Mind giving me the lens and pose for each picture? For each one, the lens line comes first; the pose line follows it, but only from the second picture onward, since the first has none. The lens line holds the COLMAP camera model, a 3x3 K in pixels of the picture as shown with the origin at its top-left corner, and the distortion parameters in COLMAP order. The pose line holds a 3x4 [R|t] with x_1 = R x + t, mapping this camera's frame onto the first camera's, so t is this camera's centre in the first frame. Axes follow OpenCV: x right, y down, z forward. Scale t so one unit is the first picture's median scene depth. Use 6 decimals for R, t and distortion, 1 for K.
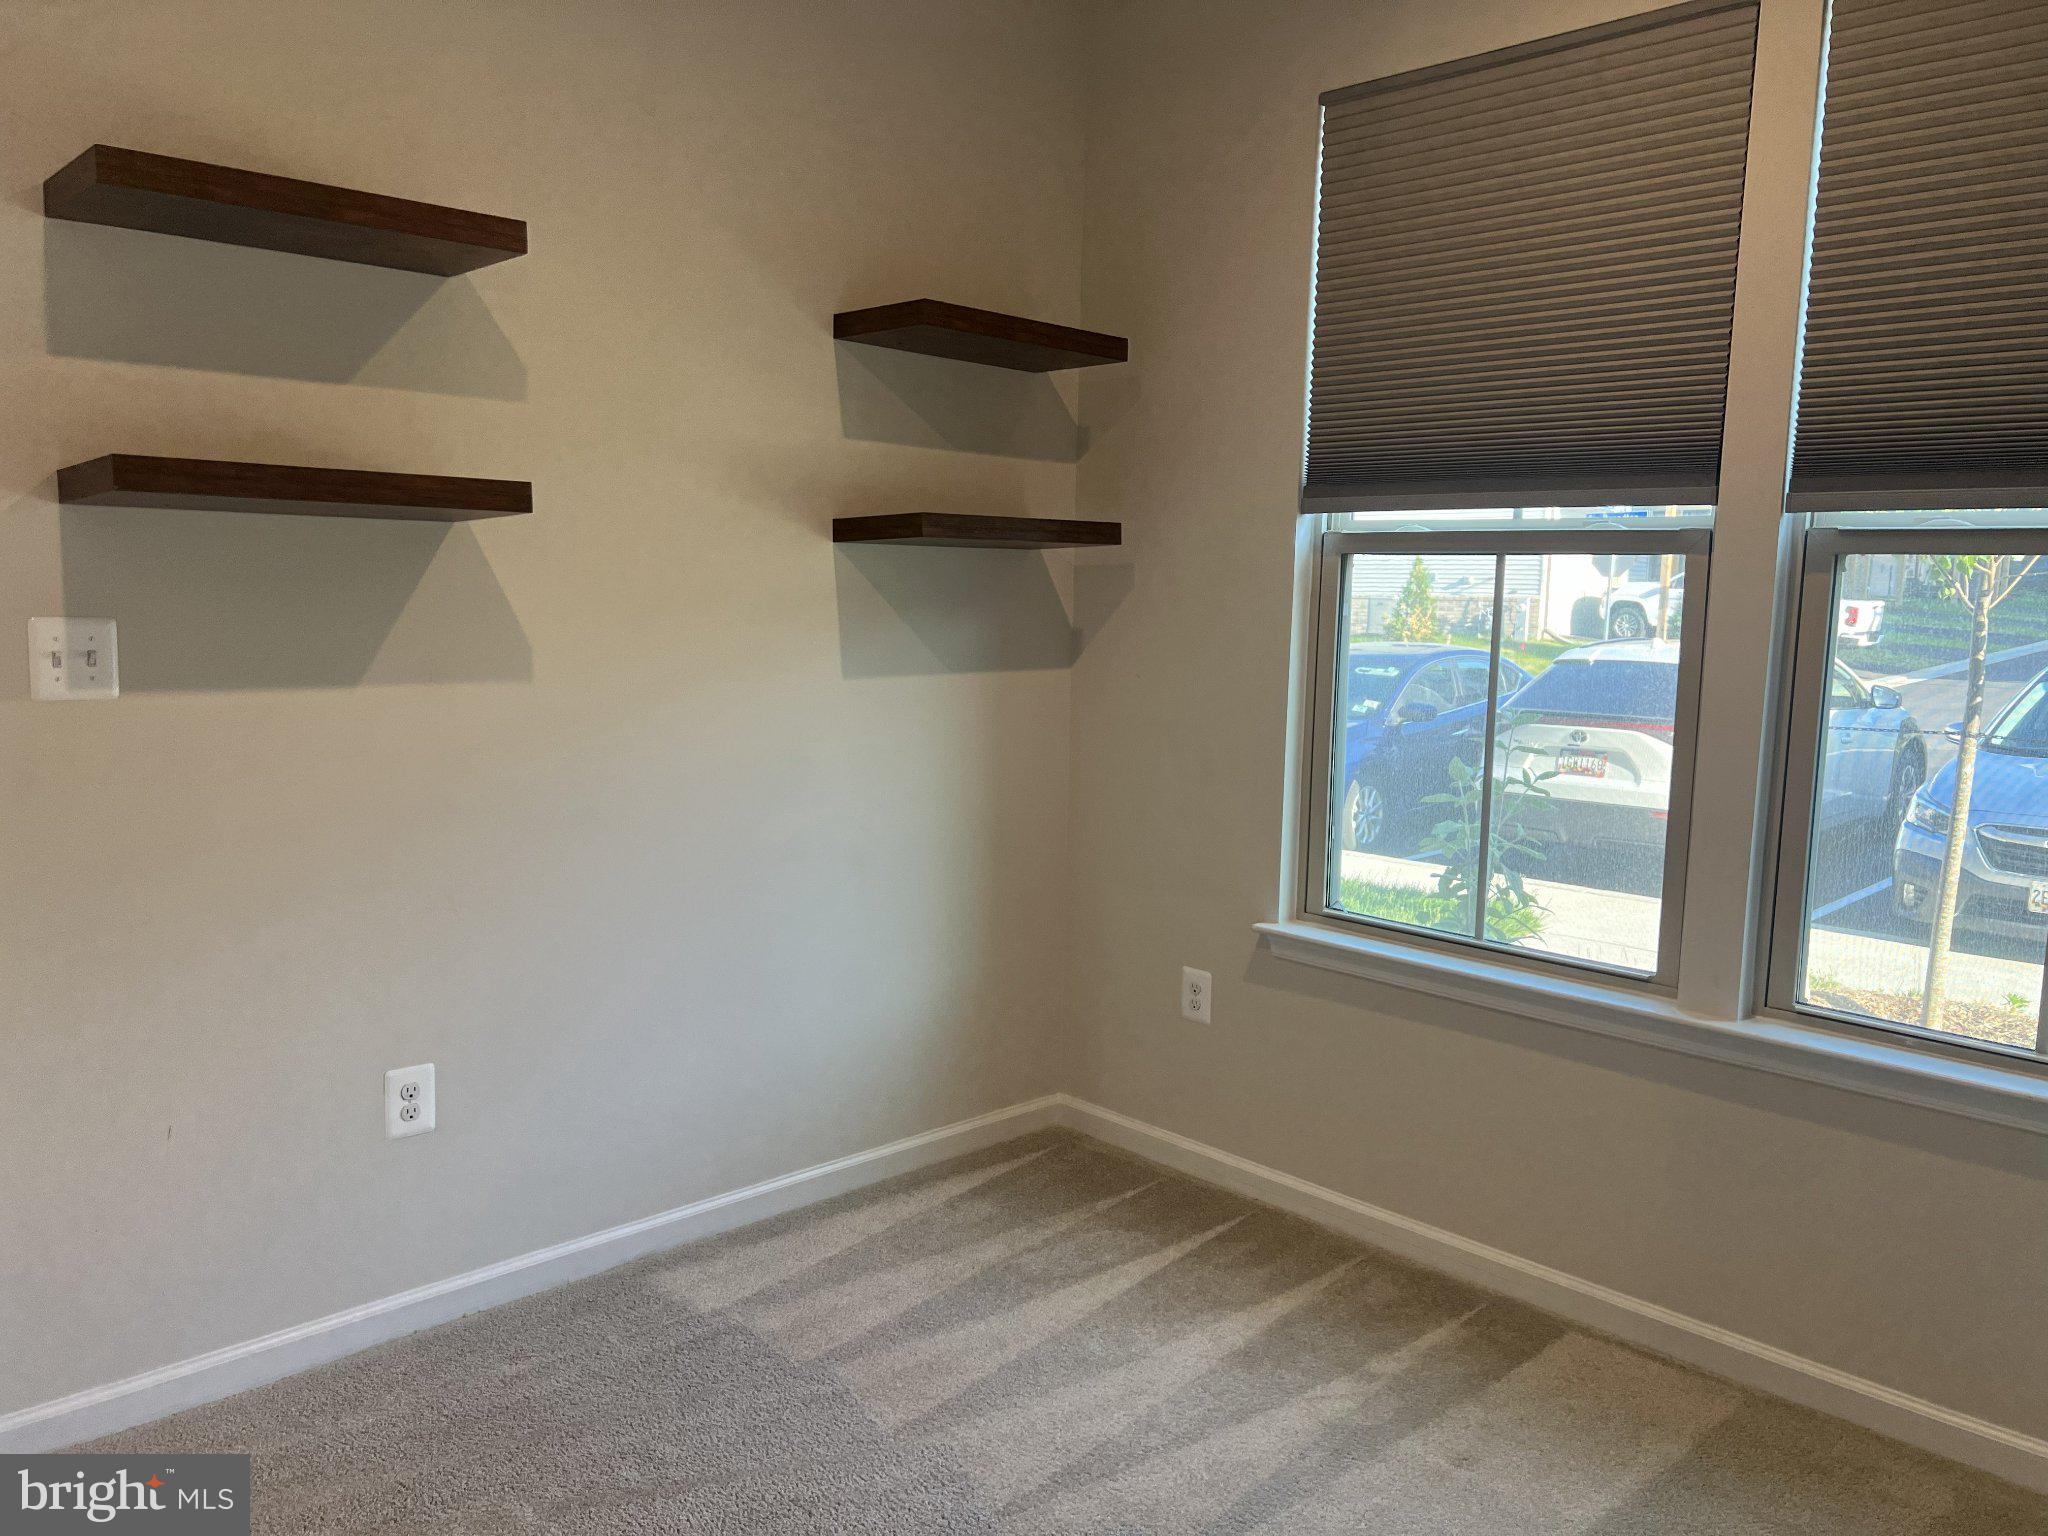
lens RADIAL K [[1446.9, 0, 1024.0], [0, 1446.9, 768.0], [0, 0, 1]] dist [-0.043984, -0.000306]
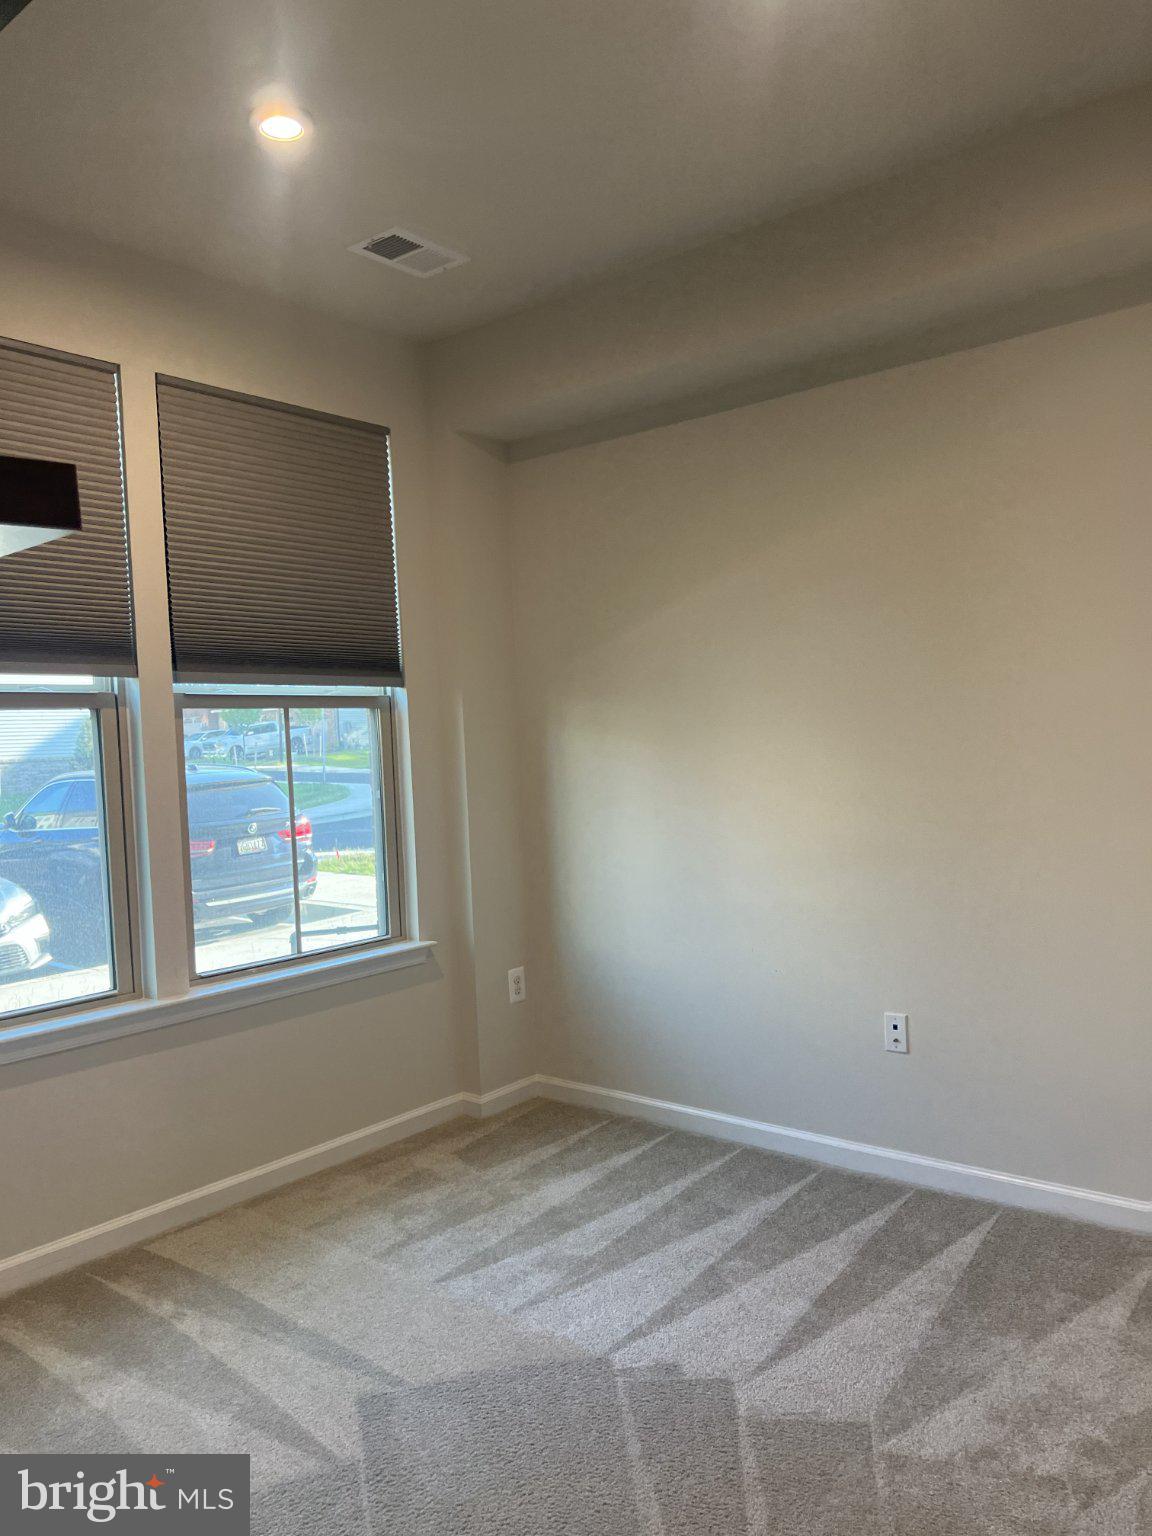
lens RADIAL K [[1150.7, 0, 576.0], [0, 1150.7, 768.0], [0, 0, 1]] dist [0.001524, 0.001074]
pose [[-0.100351, -0.046112, 0.993883, -0.831935], [0.149513, 0.986883, 0.060884, -0.088819], [-0.983654, 0.154708, -0.092140, 0.646175]]
